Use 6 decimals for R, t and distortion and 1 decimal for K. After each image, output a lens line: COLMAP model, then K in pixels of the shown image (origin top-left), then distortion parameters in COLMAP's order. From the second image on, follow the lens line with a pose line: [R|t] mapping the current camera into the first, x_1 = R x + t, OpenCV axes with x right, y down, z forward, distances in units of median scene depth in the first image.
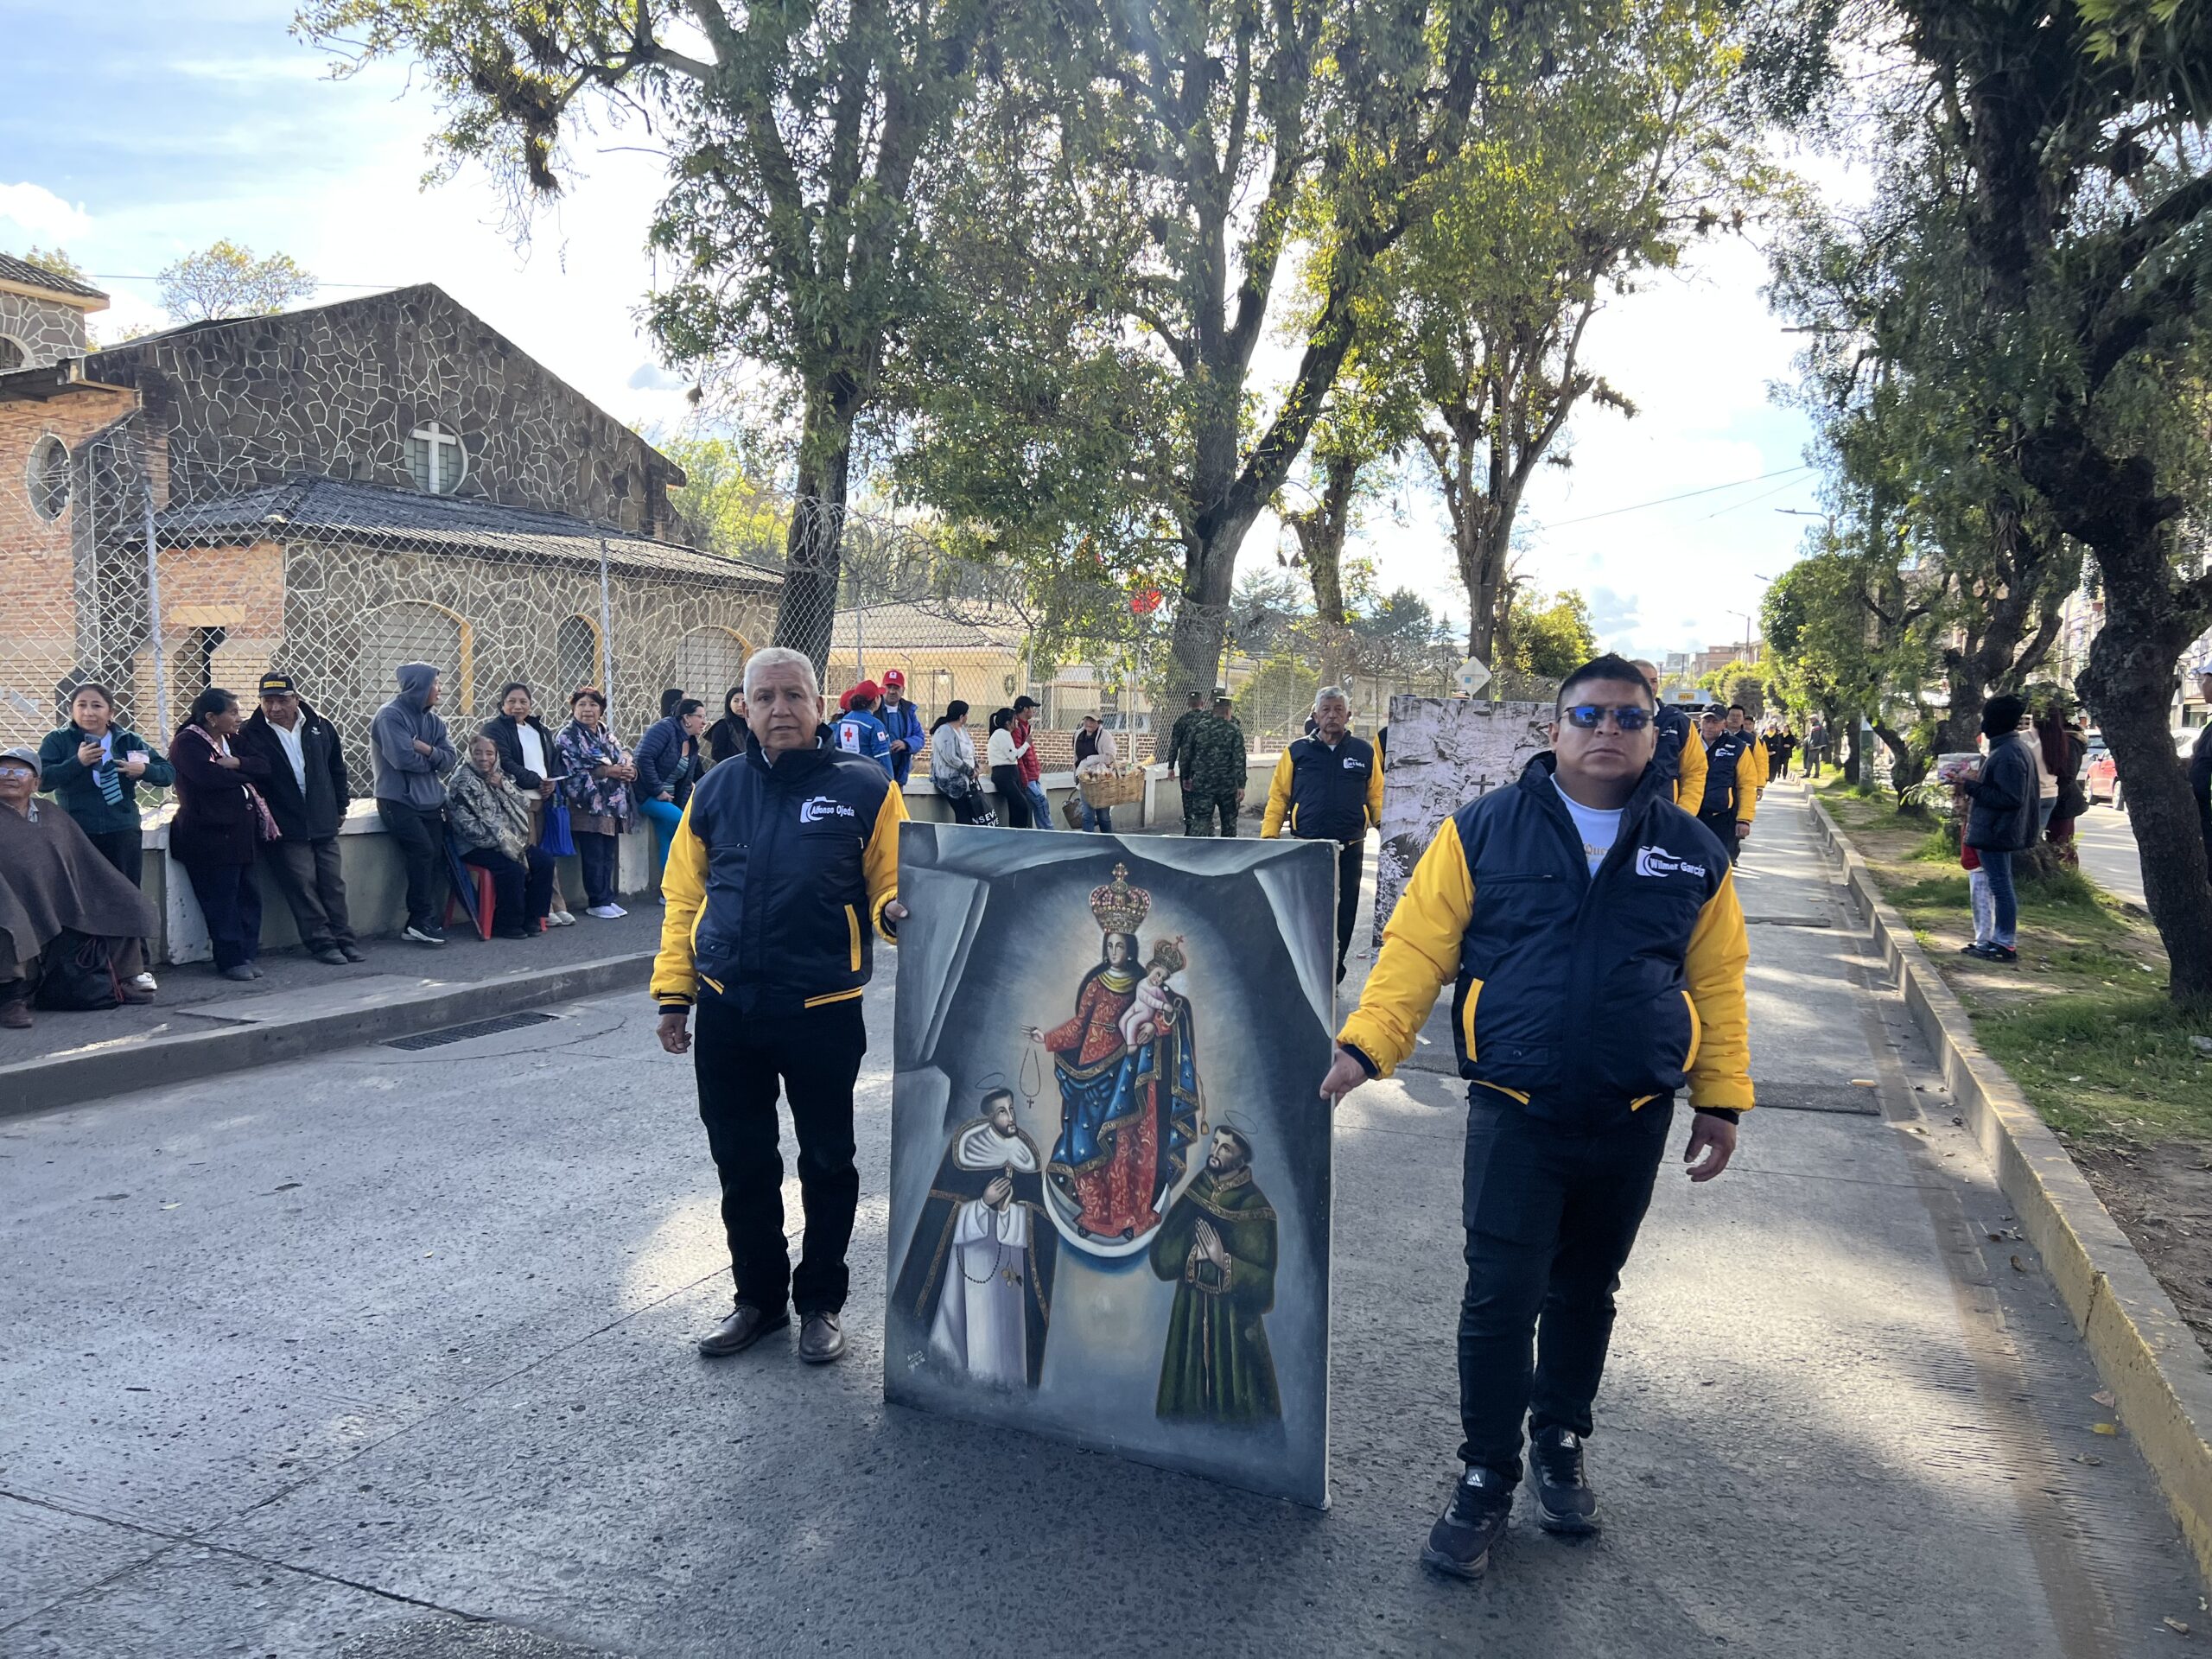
lens RADIAL K [[1633.4, 0, 1078.8], [0, 1633.4, 839.6], [0, 0, 1]] dist [0.044755, -0.047886]
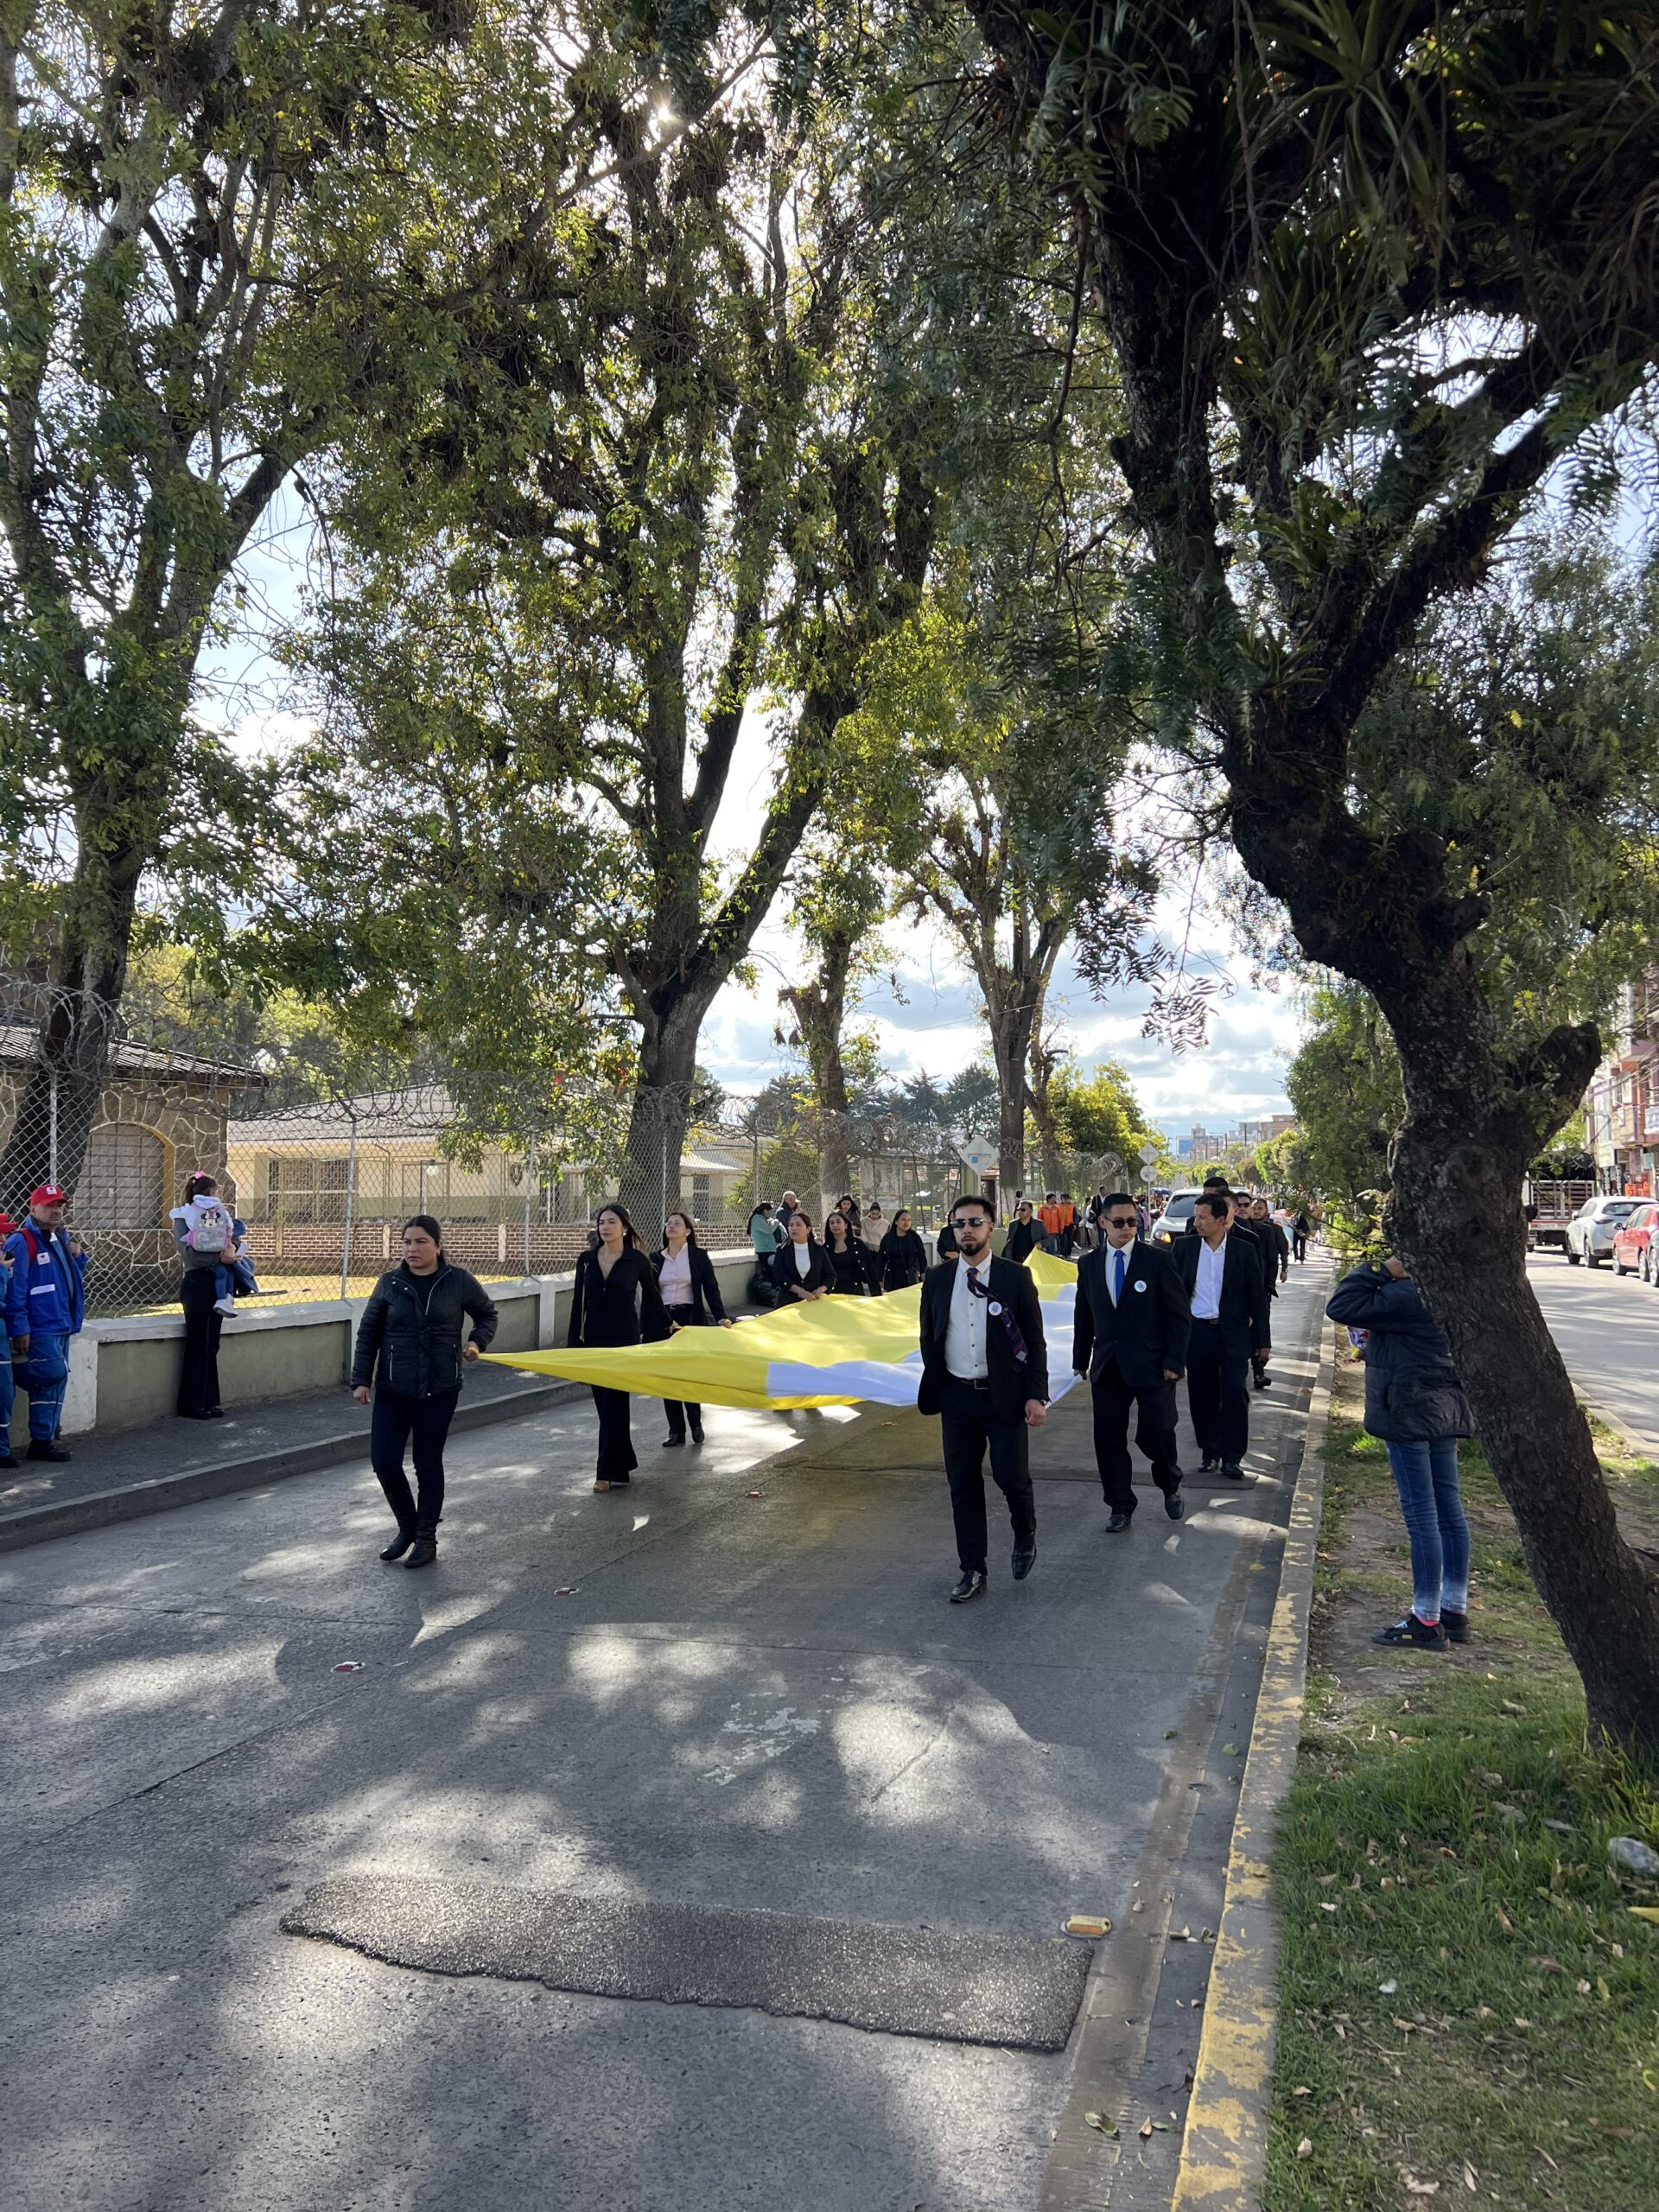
lens RADIAL K [[1633.4, 0, 826.3], [0, 1633.4, 1105.8], [0, 0, 1]] dist [0.044755, -0.047886]
pose [[0.995358, -0.020966, 0.093927, 0.076842], [0.032930, 0.991266, -0.127700, -0.013922], [-0.090429, 0.130201, 0.987355, 0.093609]]
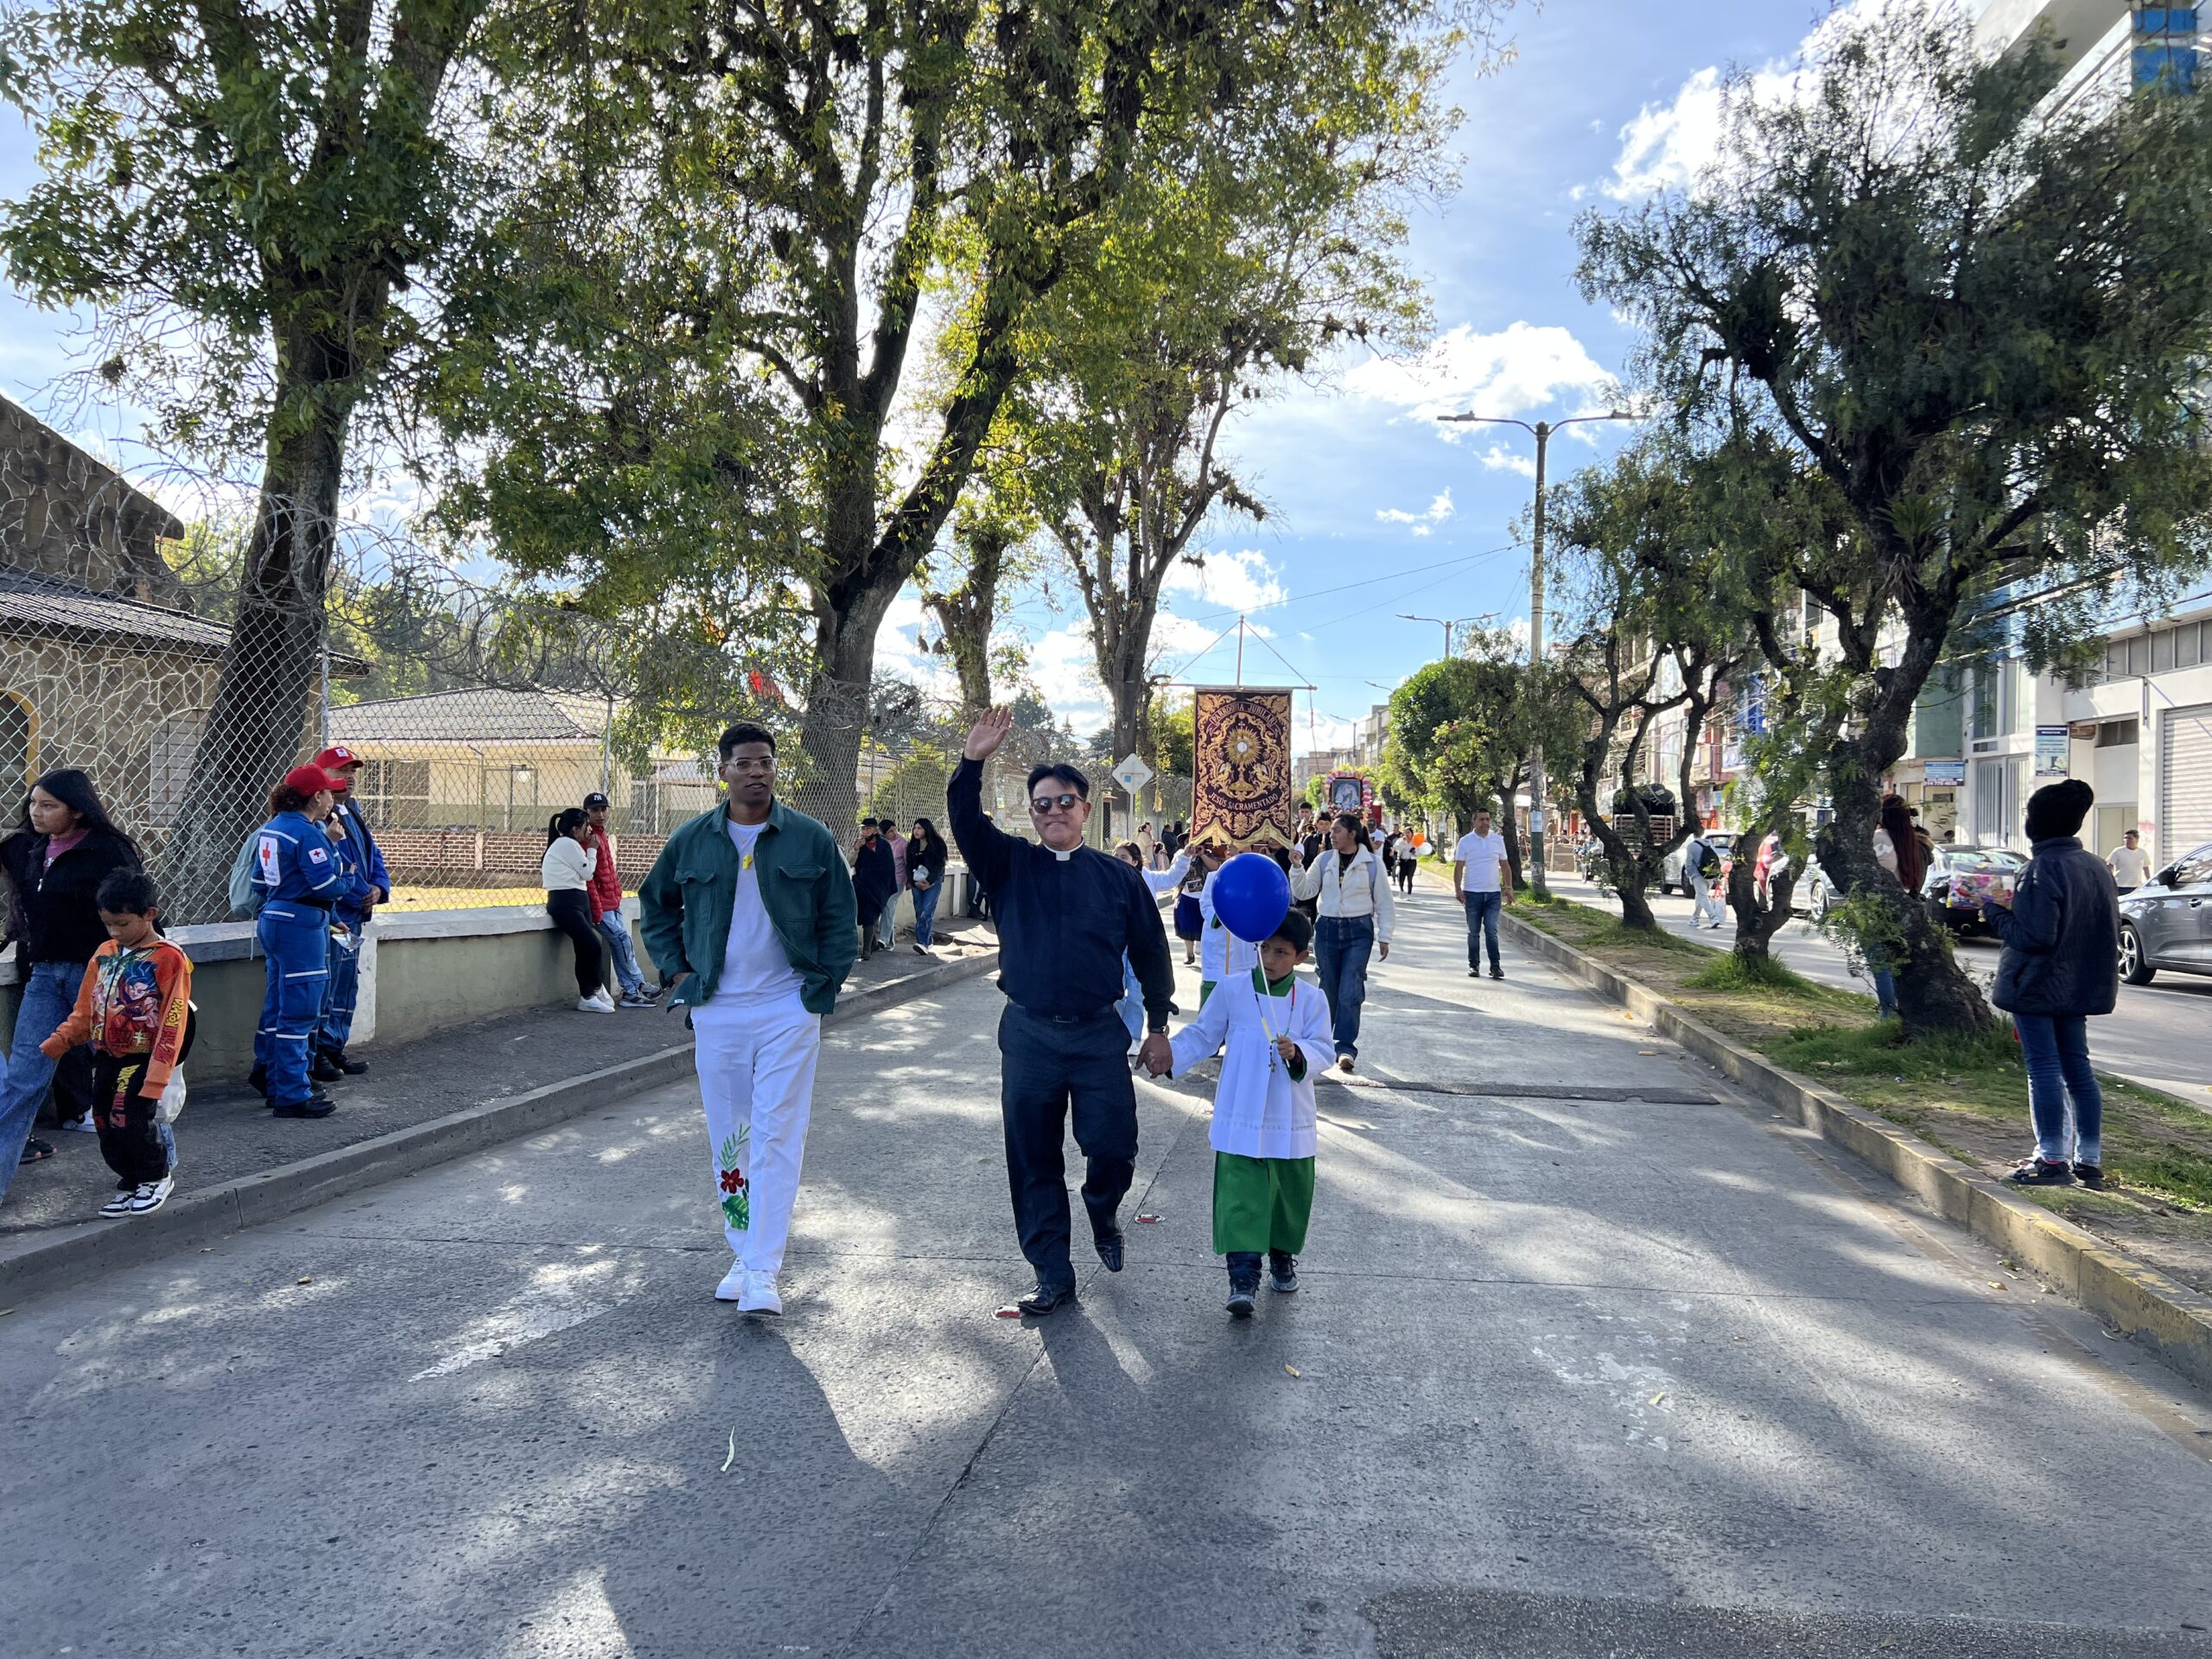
lens RADIAL K [[1633.4, 0, 1099.2], [0, 1633.4, 832.0], [0, 0, 1]] dist [0.044755, -0.047886]
pose [[0.971264, -0.006321, 0.237921, 0.004674], [0.022304, 0.997665, -0.064546, -0.010970], [-0.236958, 0.067997, 0.969137, 0.141409]]
